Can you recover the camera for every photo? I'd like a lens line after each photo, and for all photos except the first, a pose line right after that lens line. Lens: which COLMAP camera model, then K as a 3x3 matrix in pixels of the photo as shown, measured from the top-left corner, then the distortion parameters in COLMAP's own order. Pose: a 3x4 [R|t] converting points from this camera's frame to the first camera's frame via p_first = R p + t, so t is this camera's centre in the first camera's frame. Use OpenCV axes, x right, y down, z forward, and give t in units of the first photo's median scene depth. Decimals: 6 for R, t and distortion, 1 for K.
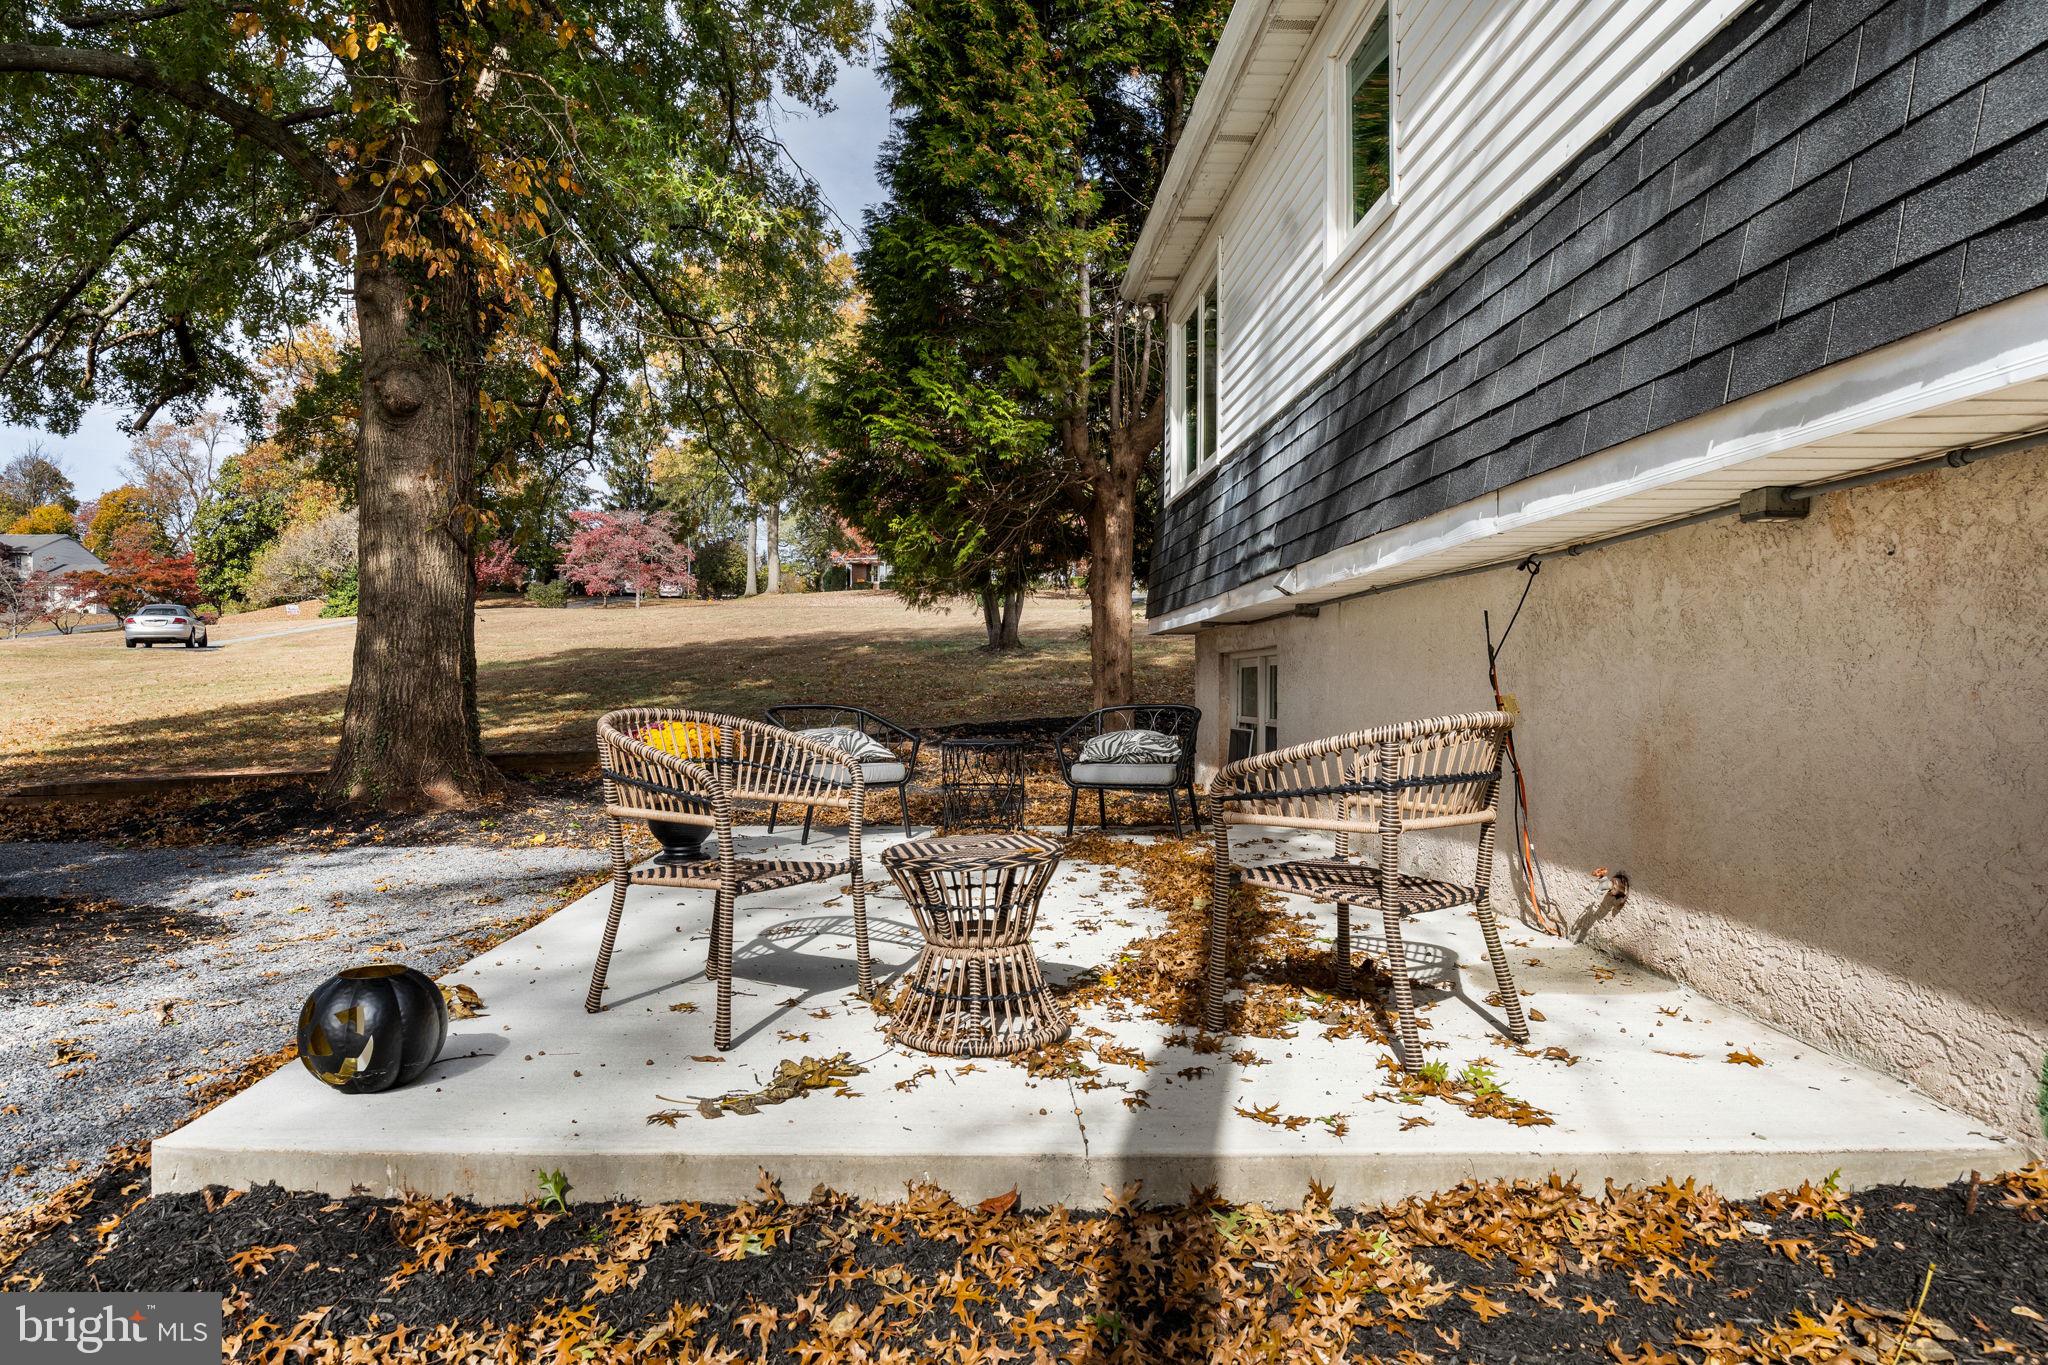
lens RADIAL K [[1243.4, 0, 1019.0], [0, 1243.4, 684.2], [0, 0, 1]] dist [-0.008432, 0.001234]
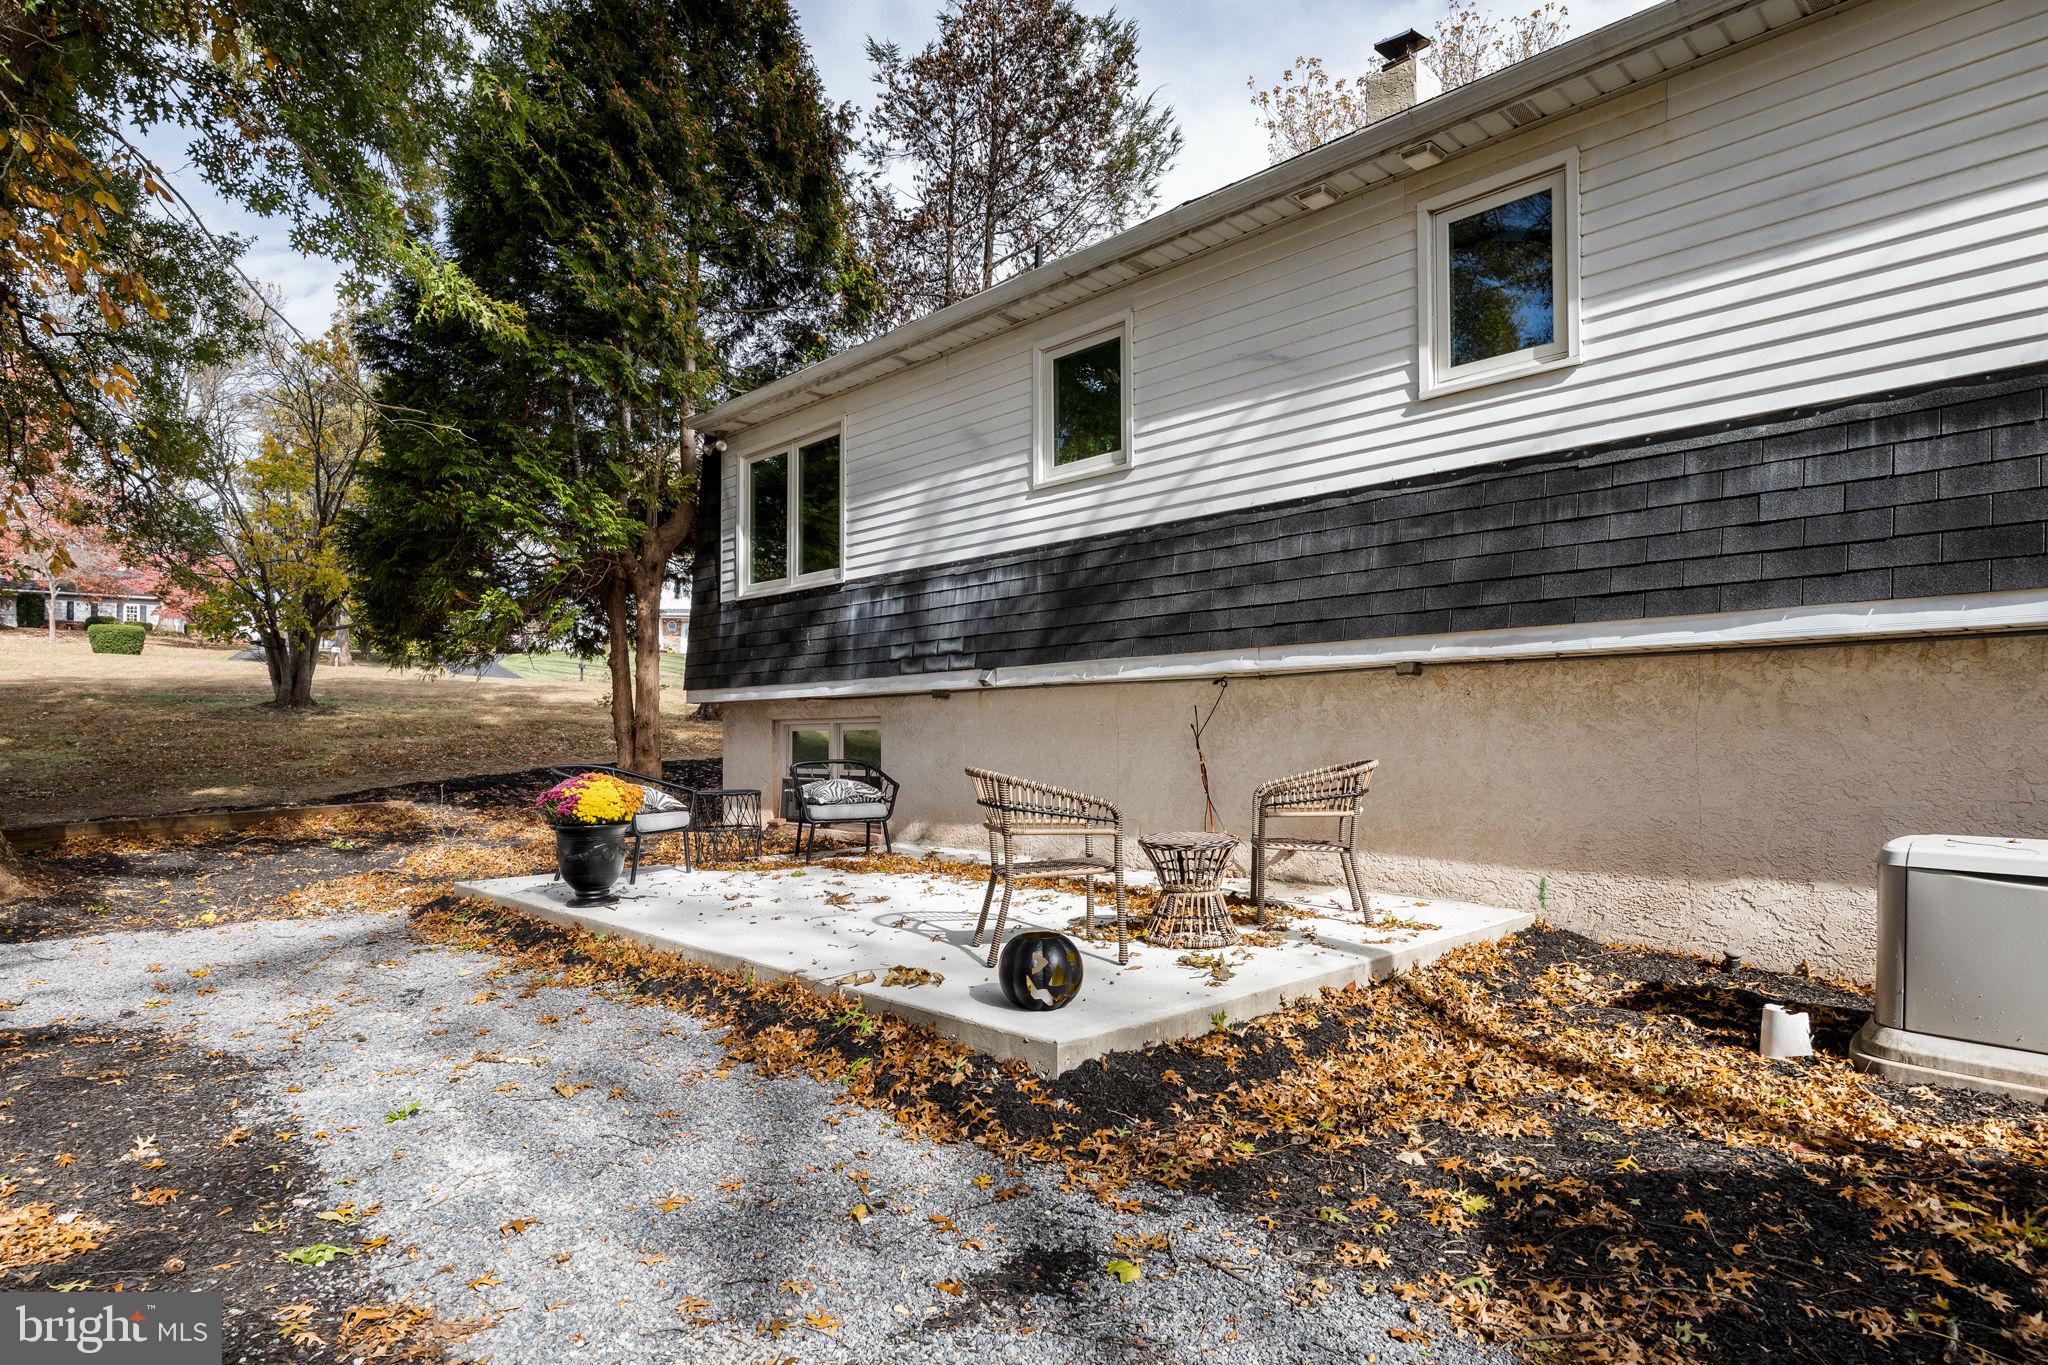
lens RADIAL K [[1112.3, 0, 992.8], [0, 1112.3, 737.5], [0, 0, 1]] dist [-0.000175, -0.000722]
pose [[0.729816, -0.000983, 0.683643, -0.878998], [0.002199, 0.999997, -0.000910, -0.010104], [-0.683640, 0.002167, 0.729816, 0.004219]]
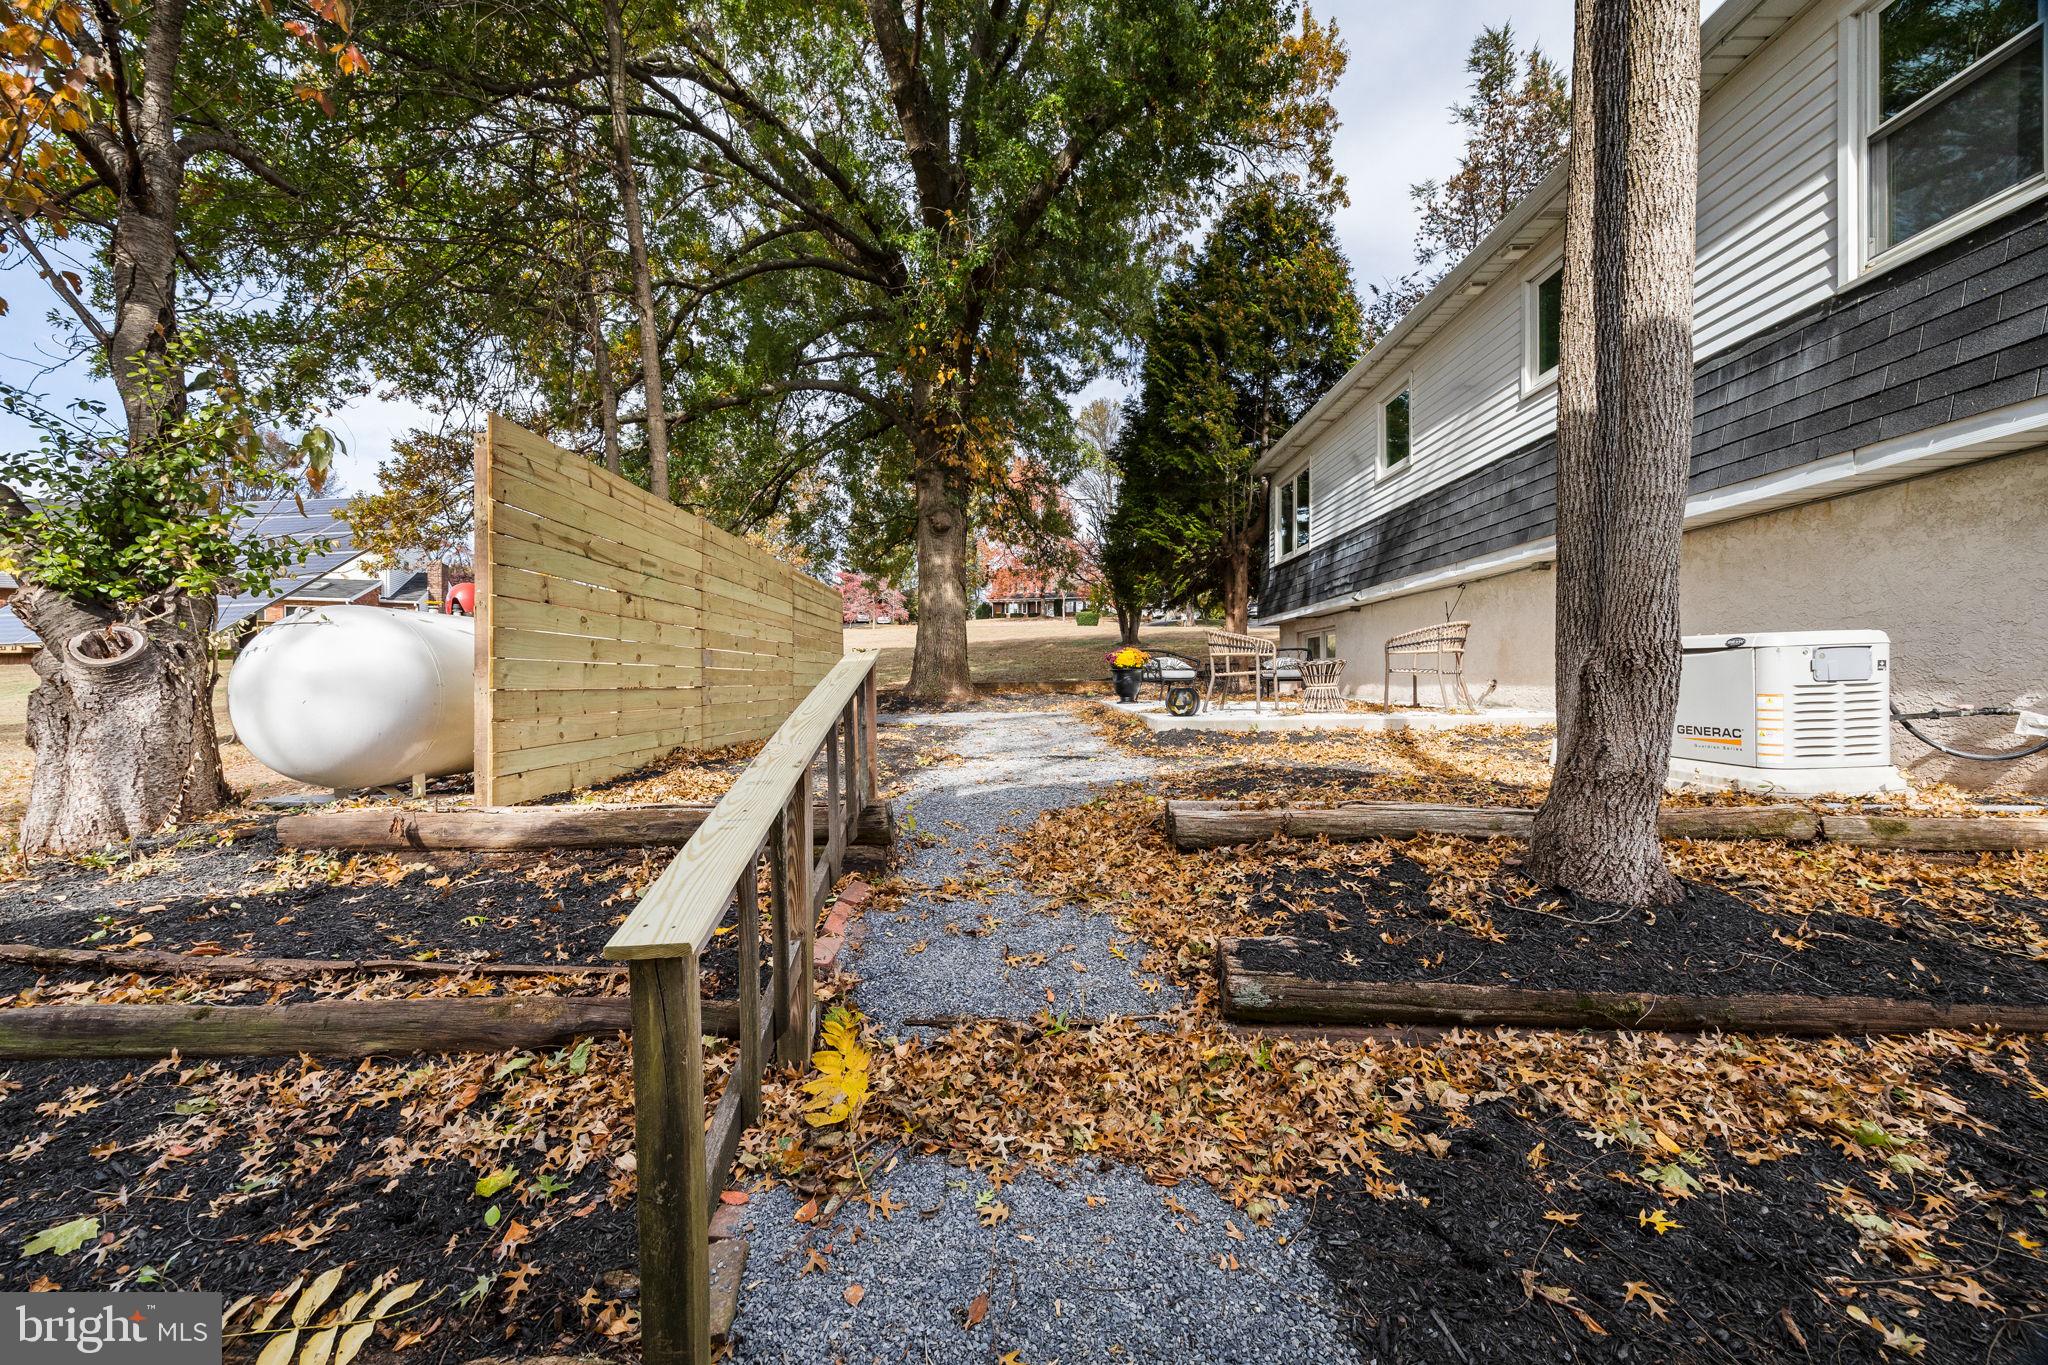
lens RADIAL K [[802.8, 0, 1016.2], [0, 802.8, 685.0], [0, 0, 1]] dist [0.004622, 0.000133]
pose [[0.998804, -0.000831, -0.048894, -0.526598], [0.000942, 0.999997, 0.002239, 0.126590], [0.048892, -0.002282, 0.998801, -0.924932]]
